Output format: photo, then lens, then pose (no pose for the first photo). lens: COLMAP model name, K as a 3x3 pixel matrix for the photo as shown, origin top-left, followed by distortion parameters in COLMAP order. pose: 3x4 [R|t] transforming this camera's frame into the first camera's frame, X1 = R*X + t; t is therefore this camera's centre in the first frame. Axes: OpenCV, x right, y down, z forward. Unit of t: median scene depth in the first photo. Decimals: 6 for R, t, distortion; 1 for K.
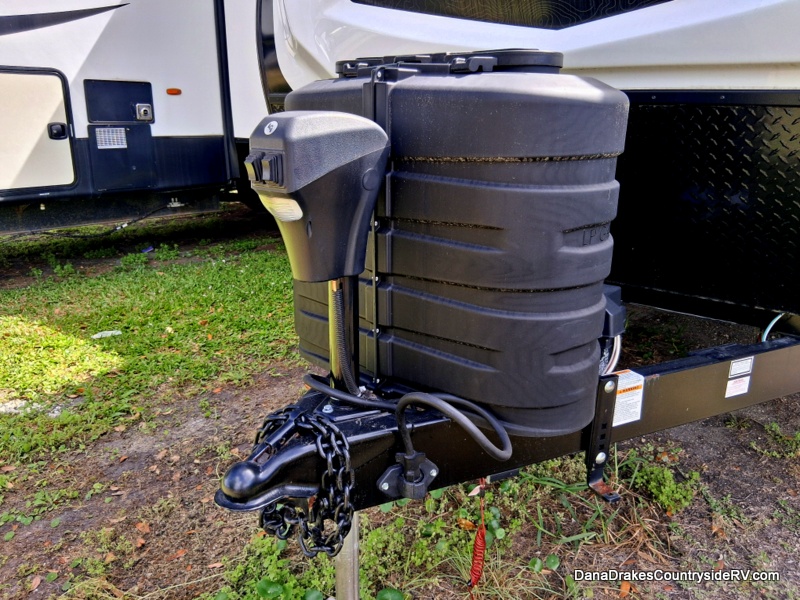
lens RADIAL K [[625.4, 0, 400.0], [0, 625.4, 300.0], [0, 0, 1]] dist [0.012717, -0.001520]
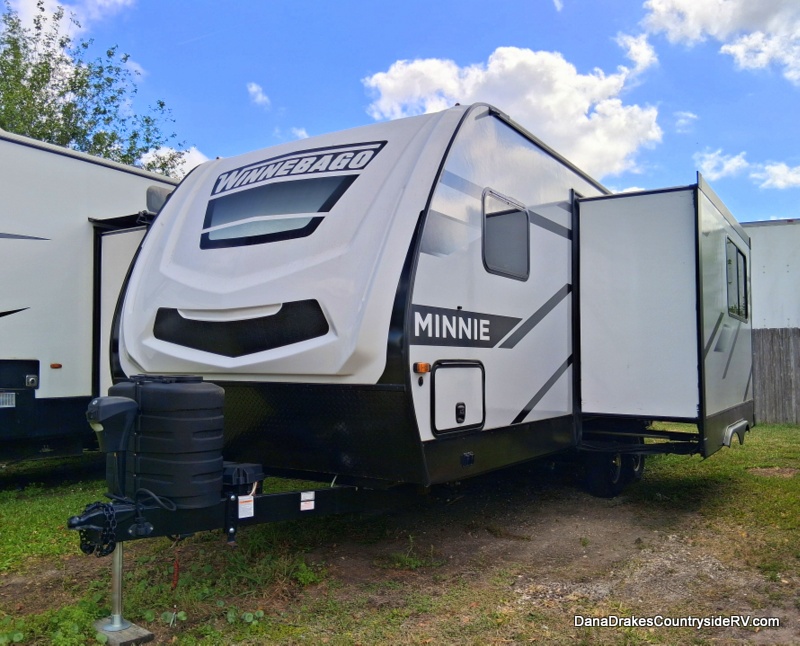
lens RADIAL K [[746.1, 0, 400.0], [0, 746.1, 323.0], [0, 0, 1]] dist [0.132128, -0.230092]
pose [[0.994330, -0.004888, 0.106222, 0.437596], [0.039624, 0.944029, -0.327473, 0.315739], [-0.098676, 0.329826, 0.938871, -1.374199]]
